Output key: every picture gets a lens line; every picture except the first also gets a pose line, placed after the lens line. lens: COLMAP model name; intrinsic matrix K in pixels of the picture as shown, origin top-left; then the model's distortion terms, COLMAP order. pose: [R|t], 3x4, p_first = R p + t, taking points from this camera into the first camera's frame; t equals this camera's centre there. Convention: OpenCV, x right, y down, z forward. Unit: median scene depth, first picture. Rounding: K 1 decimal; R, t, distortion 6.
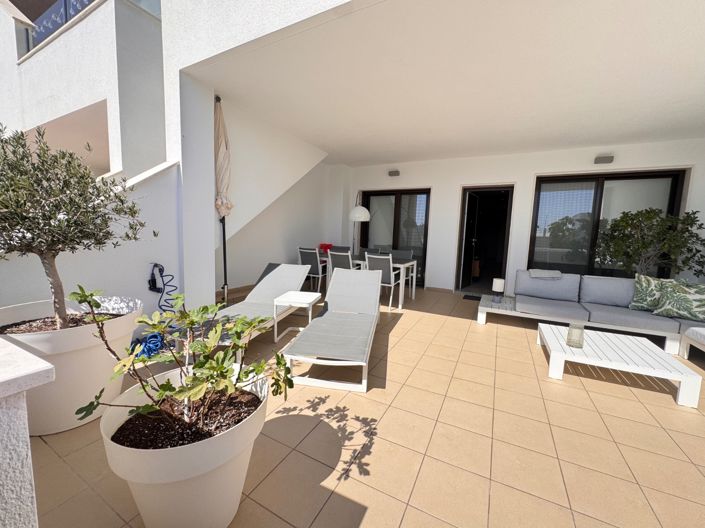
lens RADIAL K [[282.9, 0, 352.5], [0, 282.9, 264.0], [0, 0, 1]] dist [-0.000799, -0.000099]
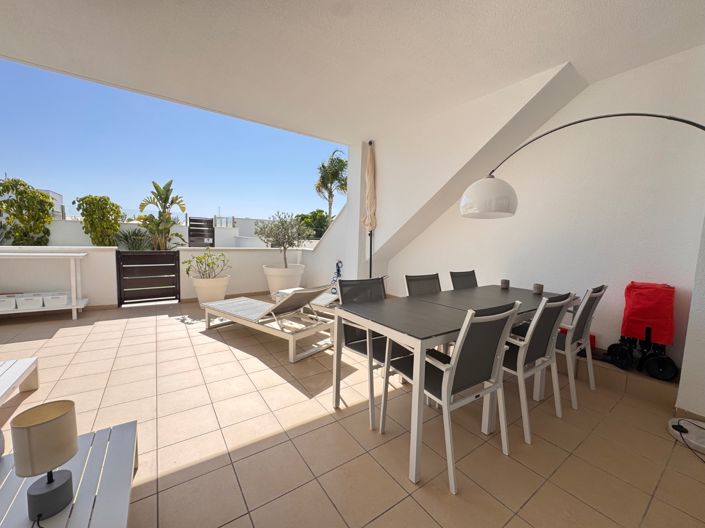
lens RADIAL K [[282.9, 0, 352.5], [0, 282.9, 264.0], [0, 0, 1]] dist [-0.000799, -0.000099]
pose [[-0.466607, 0.020152, -0.884235, 0.617041], [-0.139948, 0.985464, 0.096309, -0.117330], [0.873323, 0.168686, -0.457004, 1.346661]]
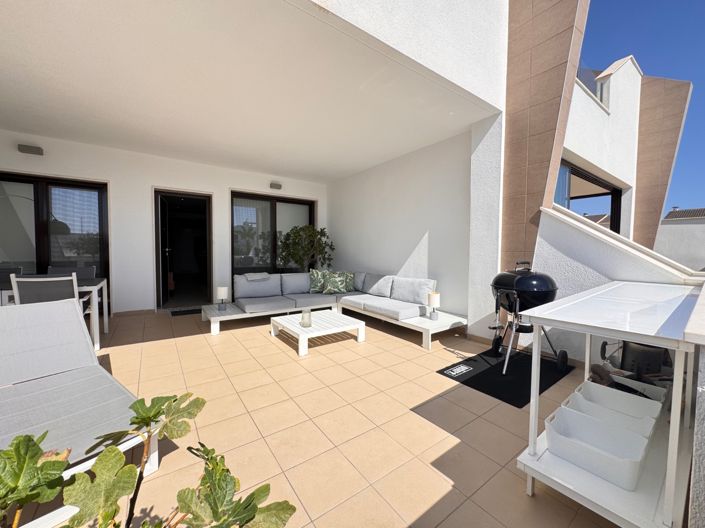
lens RADIAL K [[282.9, 0, 352.5], [0, 282.9, 264.0], [0, 0, 1]] dist [-0.000799, -0.000099]
pose [[0.452112, -0.071146, 0.889119, -0.169898], [0.102122, 0.994388, 0.027641, -0.007726], [-0.886096, 0.078301, 0.456840, 0.121650]]
